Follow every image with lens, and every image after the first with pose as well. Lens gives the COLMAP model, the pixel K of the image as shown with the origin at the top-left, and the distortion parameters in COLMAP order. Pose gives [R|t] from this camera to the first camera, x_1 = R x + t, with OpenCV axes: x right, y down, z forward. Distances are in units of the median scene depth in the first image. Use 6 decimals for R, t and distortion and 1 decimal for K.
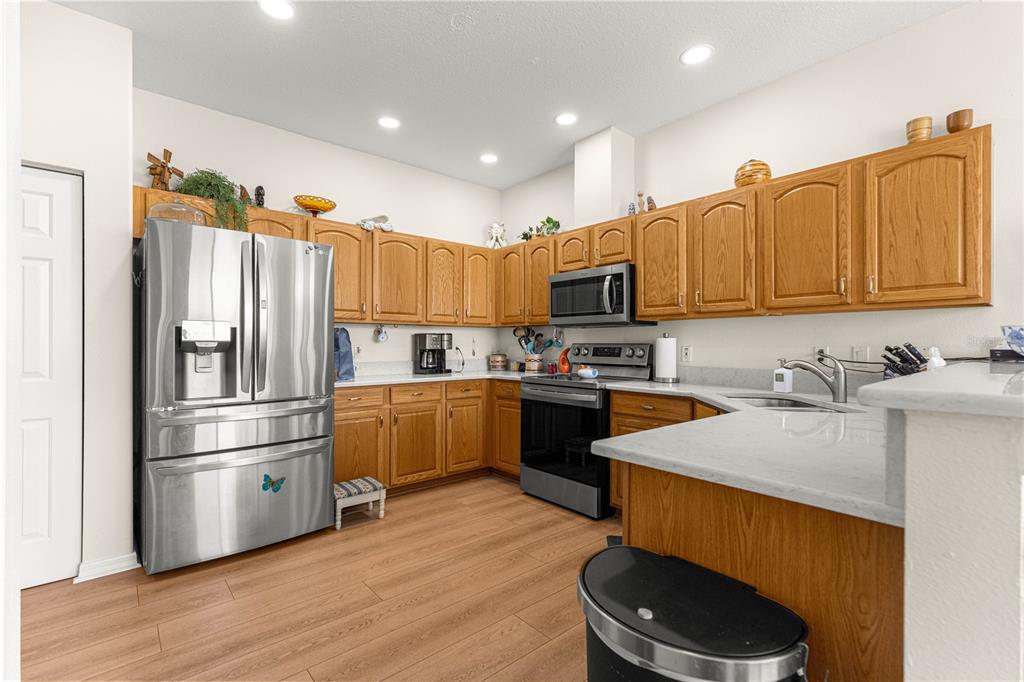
lens RADIAL K [[460.6, 0, 512.3], [0, 460.6, 339.1], [0, 0, 1]] dist [0.010863, -0.000952]
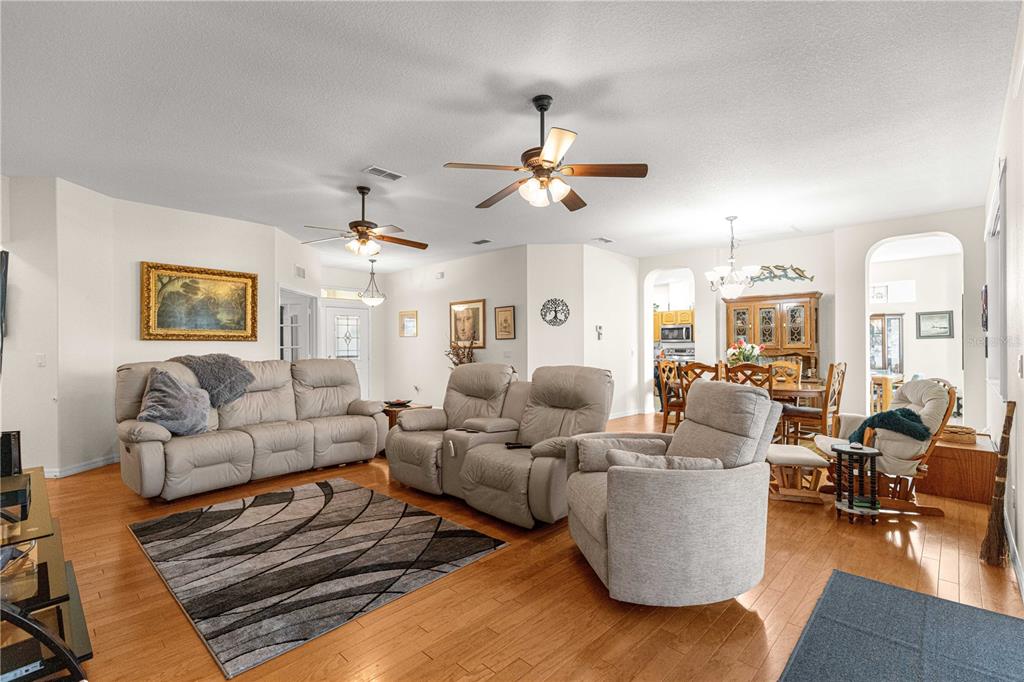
lens RADIAL K [[460.6, 0, 509.1], [0, 460.6, 344.7], [0, 0, 1]] dist [0.010863, -0.000952]
pose [[0.994944, 0.000273, 0.100430, -1.246108], [-0.000320, 1.000000, 0.000447, -0.017204], [-0.100430, -0.000477, 0.994944, -1.956455]]
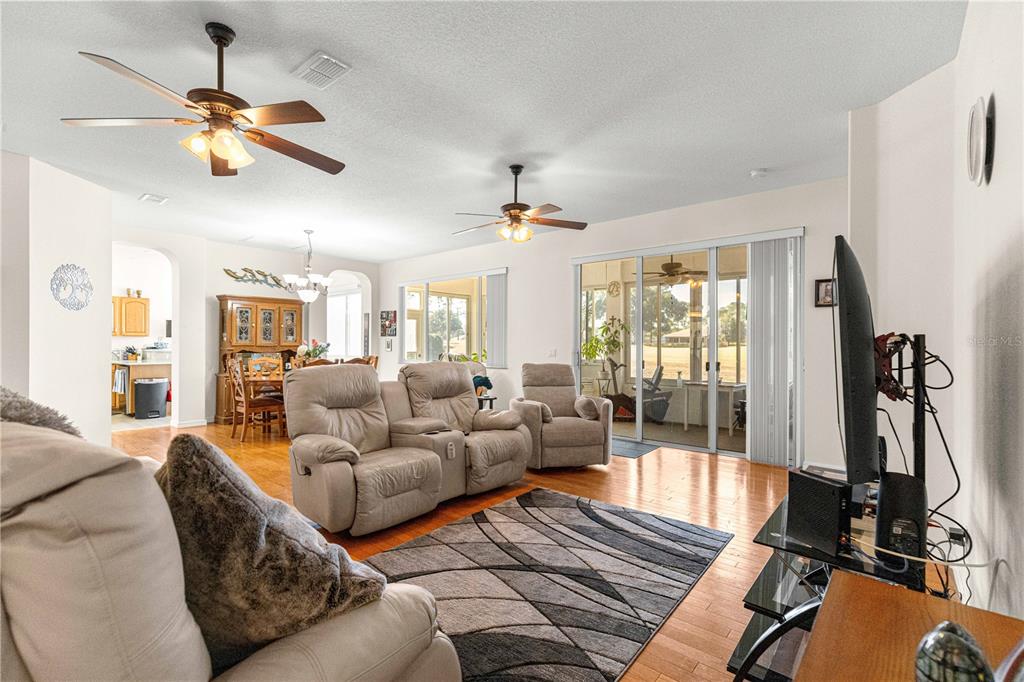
lens RADIAL K [[460.6, 0, 506.2], [0, 460.6, 340.0], [0, 0, 1]] dist [0.010863, -0.000952]
pose [[-0.155510, 0.008535, 0.987797, -2.197102], [-0.008522, 0.999914, -0.009981, -0.016005], [-0.987798, -0.009970, -0.155424, -0.968646]]
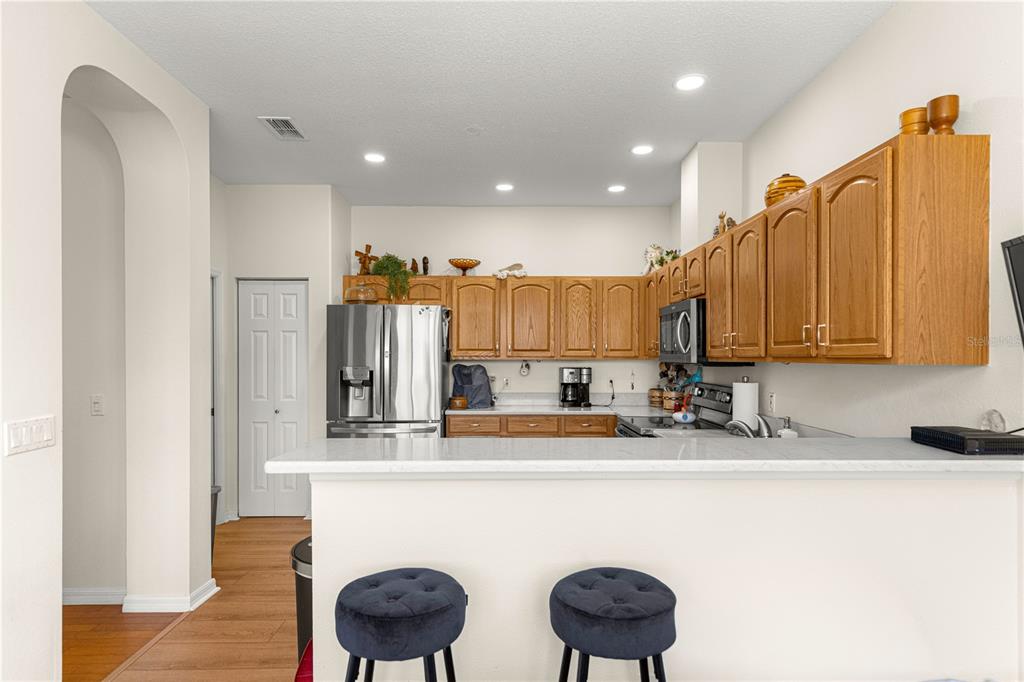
lens RADIAL K [[573.9, 0, 504.8], [0, 573.9, 348.8], [0, 0, 1]] dist [0.019853, -0.001317]
pose [[0.760972, -0.006224, -0.648755, 0.617294], [0.005519, 0.999980, -0.003120, -0.057555], [0.648761, -0.001206, 0.760991, -0.083999]]
